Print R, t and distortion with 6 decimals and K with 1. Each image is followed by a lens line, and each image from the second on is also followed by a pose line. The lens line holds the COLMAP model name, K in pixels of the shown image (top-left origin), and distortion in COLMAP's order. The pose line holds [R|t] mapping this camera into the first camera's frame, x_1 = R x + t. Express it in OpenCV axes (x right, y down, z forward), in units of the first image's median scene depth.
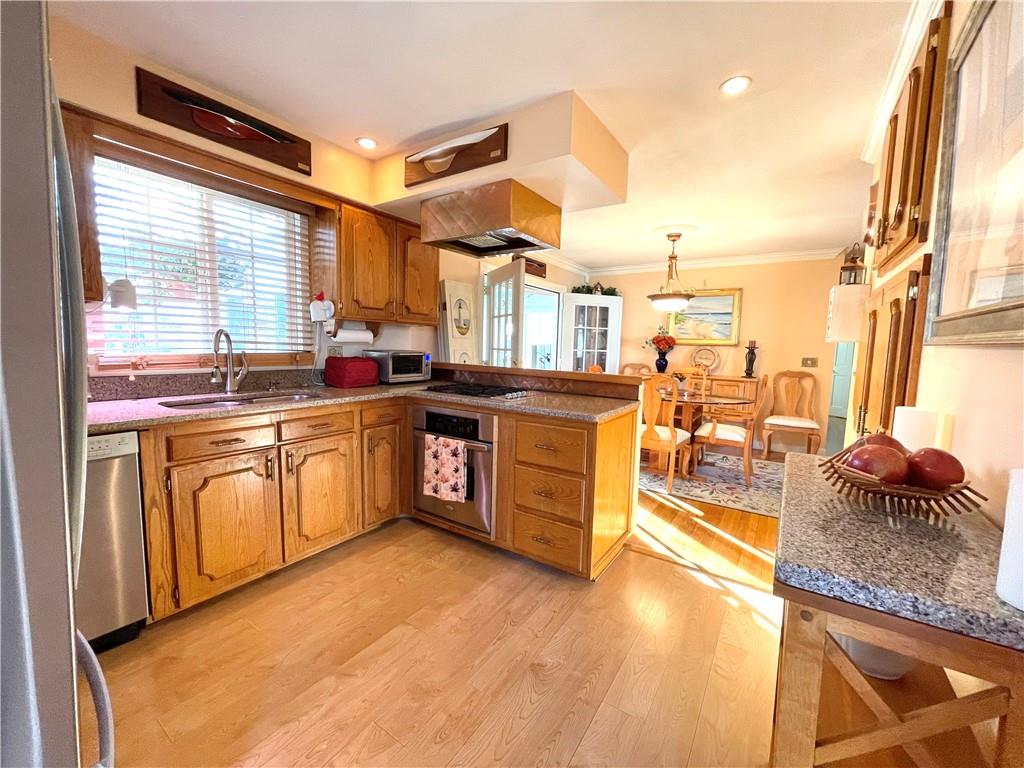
lens RADIAL K [[413.8, 0, 511.4], [0, 413.8, 381.5], [0, 0, 1]] dist [-0.002293, -0.000529]
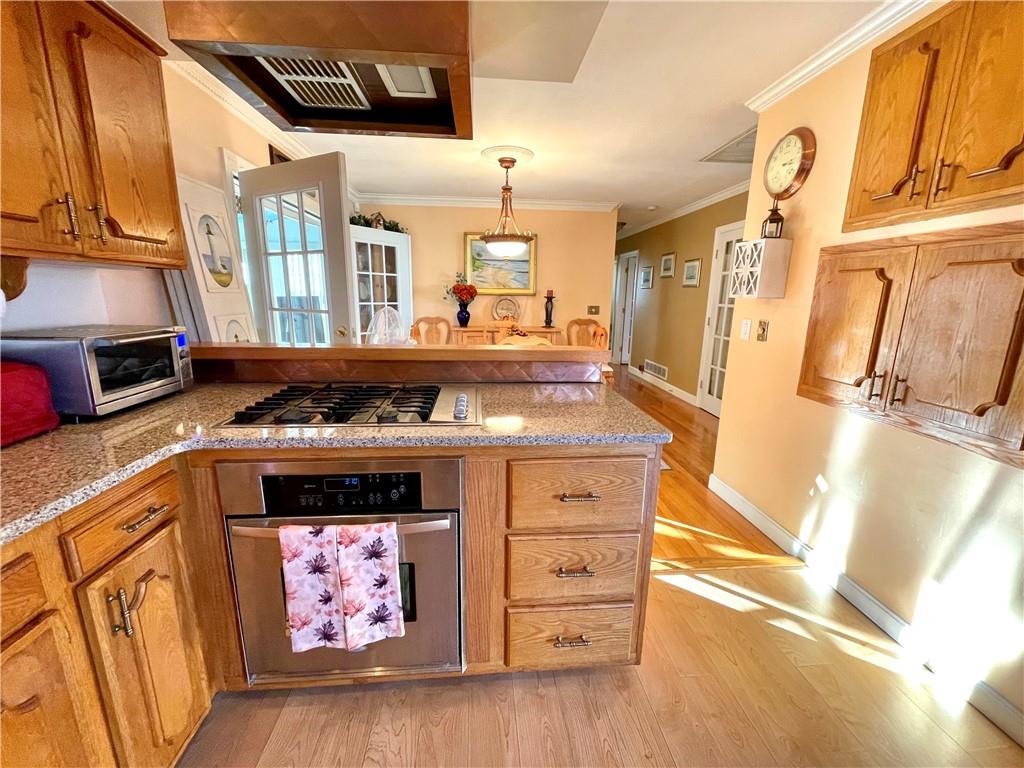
lens RADIAL K [[413.8, 0, 512.9], [0, 413.8, 384.4], [0, 0, 1]] dist [-0.002293, -0.000529]
pose [[0.777795, -0.146688, 0.611161, -0.200983], [0.061263, 0.985447, 0.158557, -0.058835], [-0.625525, -0.085884, 0.775463, 0.403591]]
